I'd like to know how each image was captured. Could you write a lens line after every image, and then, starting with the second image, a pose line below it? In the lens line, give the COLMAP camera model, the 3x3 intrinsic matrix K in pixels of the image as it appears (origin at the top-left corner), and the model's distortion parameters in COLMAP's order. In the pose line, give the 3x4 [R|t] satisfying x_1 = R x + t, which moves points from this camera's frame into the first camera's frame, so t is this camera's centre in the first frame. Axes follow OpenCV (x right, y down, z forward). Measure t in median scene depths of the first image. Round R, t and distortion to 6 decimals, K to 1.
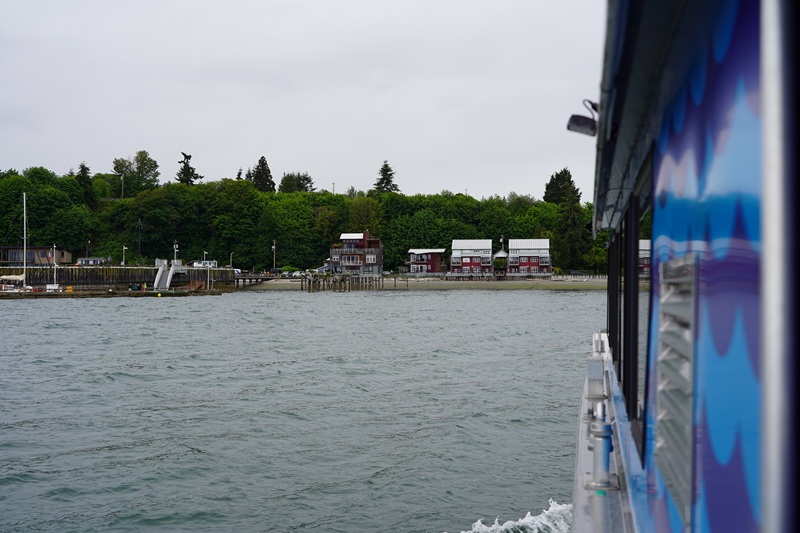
lens RADIAL K [[945.9, 0, 400.3], [0, 945.9, 264.9], [0, 0, 1]] dist [0.021095, 0.000000]
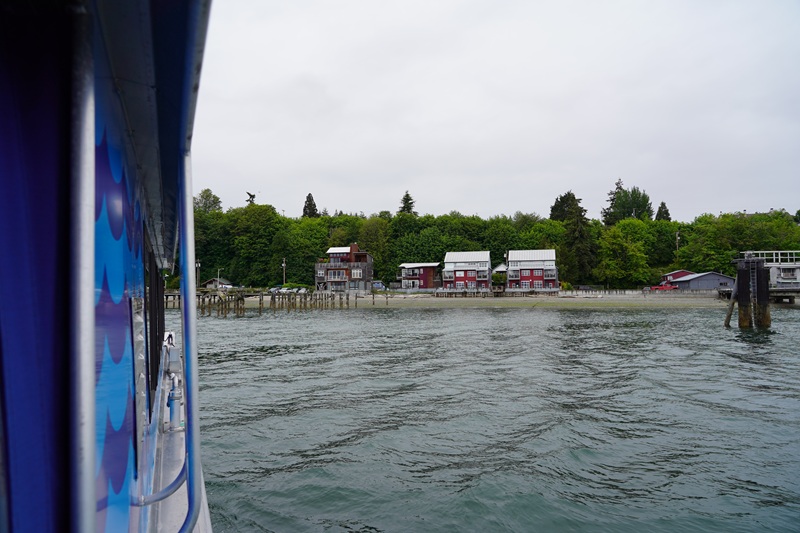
lens RADIAL K [[553.0, 0, 399.3], [0, 553.0, 270.0], [0, 0, 1]] dist [-0.013439, -0.000931]
pose [[0.993118, -0.007938, -0.116851, 0.072076], [0.004528, 0.999557, -0.029425, 0.005947], [0.117033, 0.028693, 0.992713, 0.467298]]
